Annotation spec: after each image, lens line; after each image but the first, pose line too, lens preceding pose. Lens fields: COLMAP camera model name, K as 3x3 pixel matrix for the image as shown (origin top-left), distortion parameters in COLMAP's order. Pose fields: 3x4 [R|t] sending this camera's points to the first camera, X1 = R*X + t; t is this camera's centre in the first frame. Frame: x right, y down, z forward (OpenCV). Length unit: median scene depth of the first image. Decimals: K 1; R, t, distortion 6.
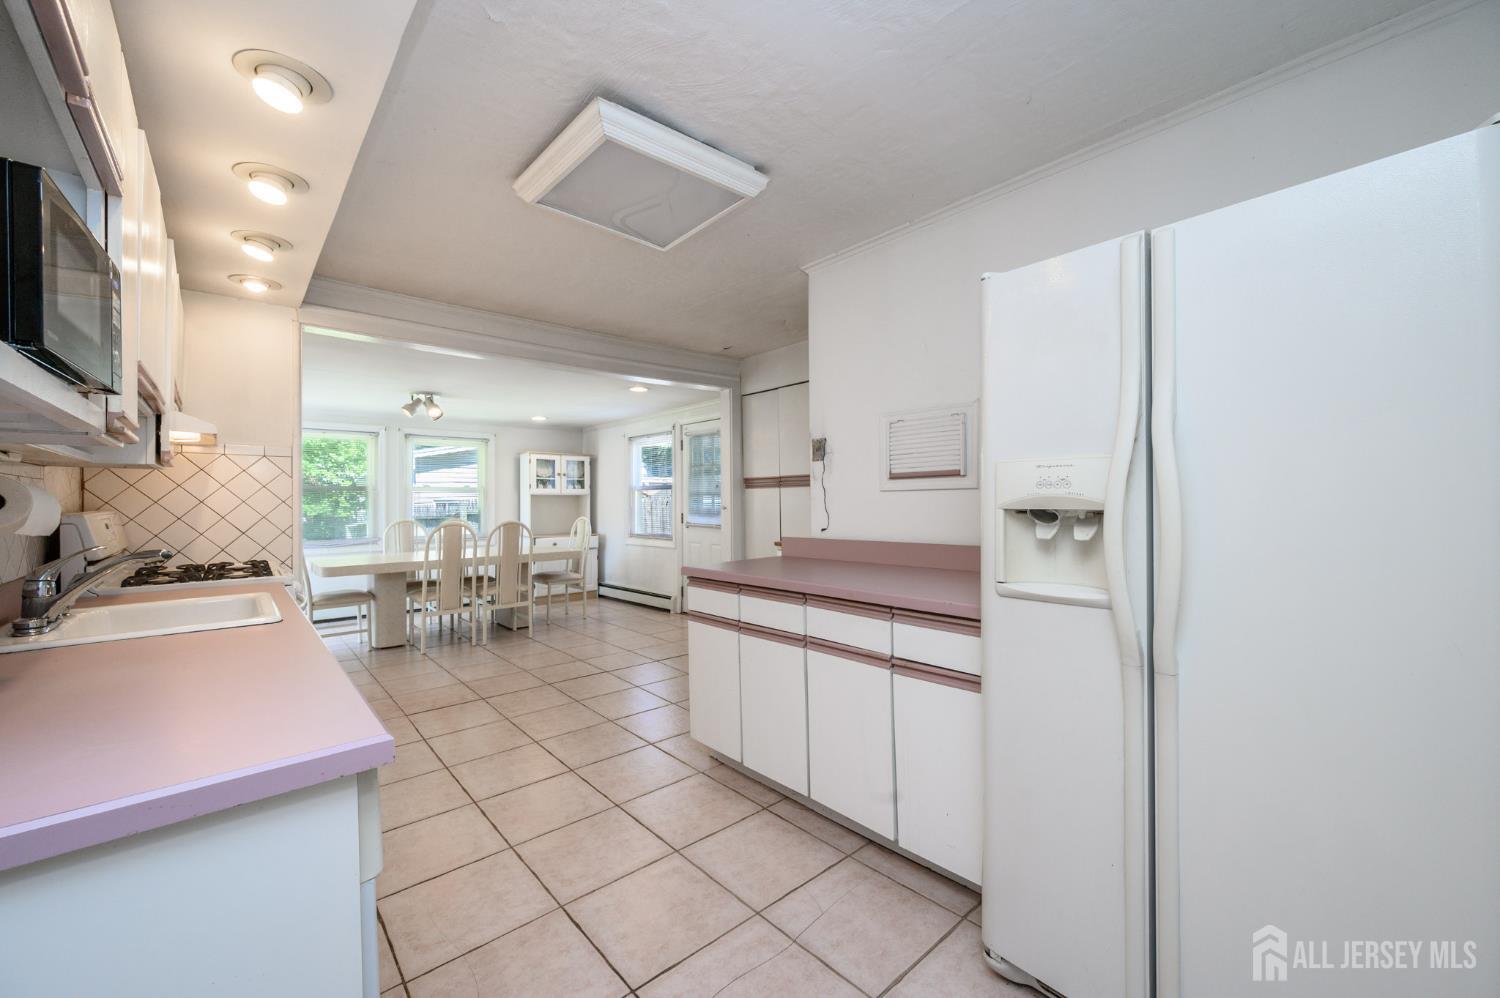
lens RADIAL K [[604.8, 0, 750.0], [0, 604.8, 499.0], [0, 0, 1]] dist [0.000360, 0.000114]
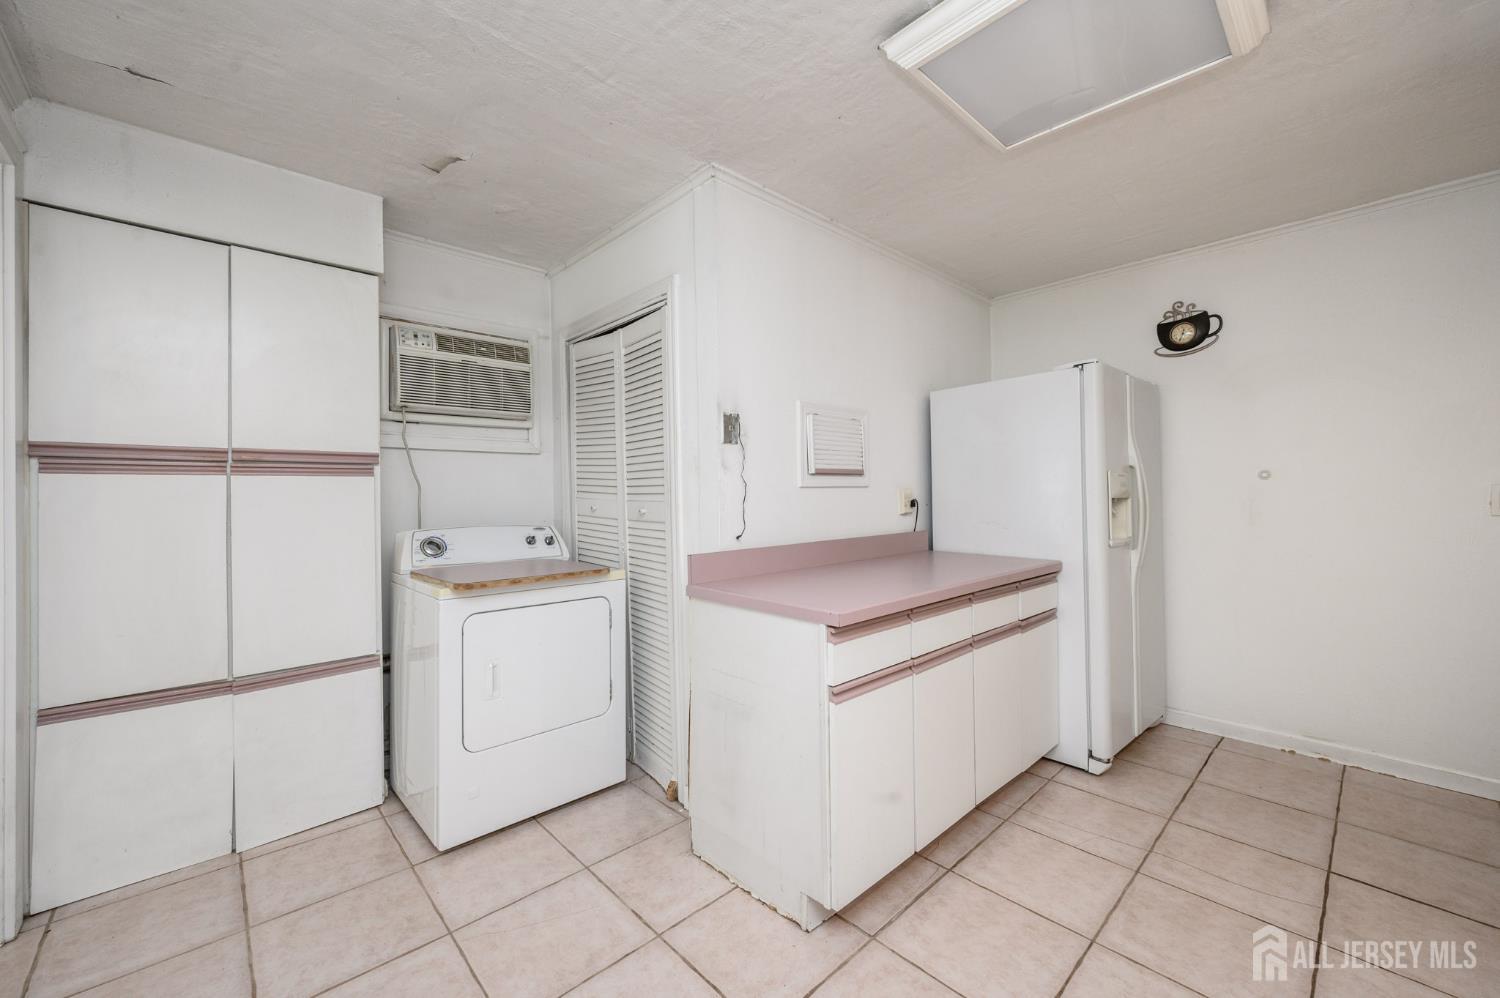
lens RADIAL K [[585.2, 0, 750.0], [0, 585.2, 489.1], [0, 0, 1]] dist [-0.006987, 0.000228]
pose [[-0.024970, 0.019486, 0.999498, -0.640874], [0.009304, 0.999771, -0.019259, 0.005592], [-0.999645, 0.008818, -0.025146, 1.068142]]
